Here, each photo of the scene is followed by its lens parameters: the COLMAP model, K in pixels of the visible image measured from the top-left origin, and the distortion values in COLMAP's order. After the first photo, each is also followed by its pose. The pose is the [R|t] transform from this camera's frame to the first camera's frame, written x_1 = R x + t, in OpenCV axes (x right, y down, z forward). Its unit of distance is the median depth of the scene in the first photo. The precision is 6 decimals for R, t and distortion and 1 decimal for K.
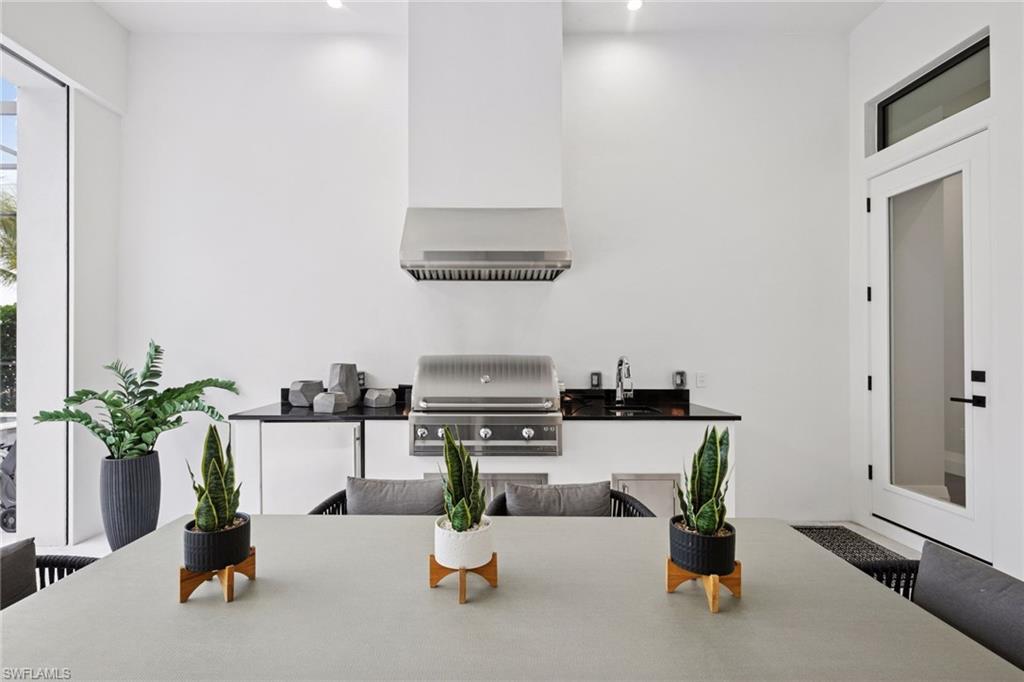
lens RADIAL K [[473.0, 0, 510.9], [0, 473.0, 350.9], [0, 0, 1]] dist [0.003449, 0.000450]
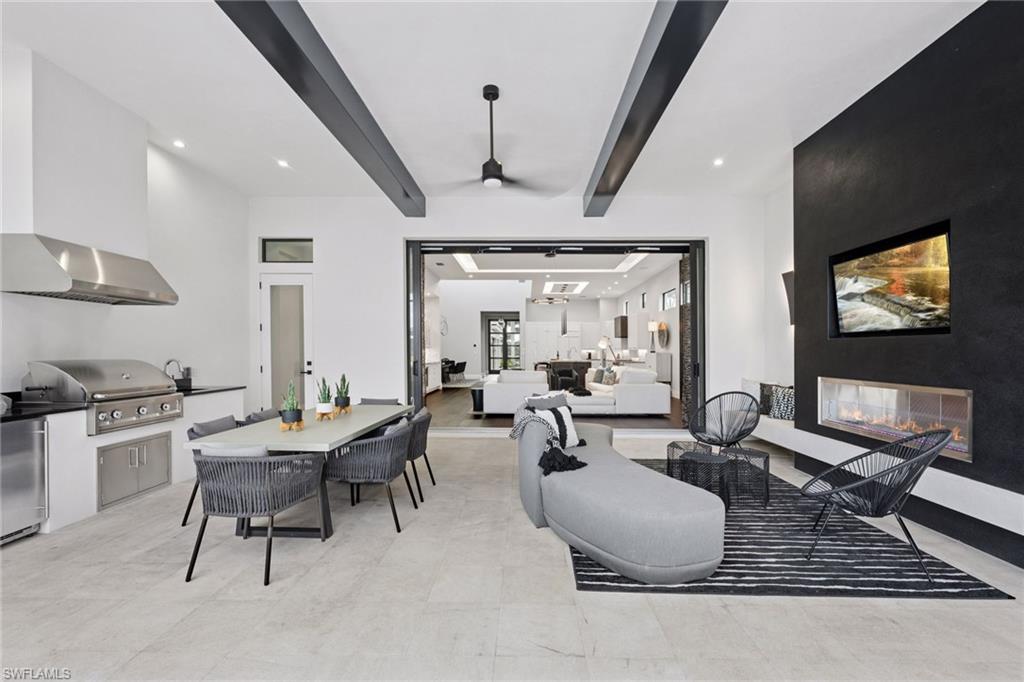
lens RADIAL K [[428.9, 0, 511.1], [0, 428.9, 348.2], [0, 0, 1]] dist [-0.003724, 0.000438]
pose [[0.048268, 0.002950, 0.998830, -1.300857], [-0.001527, 0.999995, -0.002880, -0.026265], [-0.998833, -0.001386, 0.048273, -0.255932]]
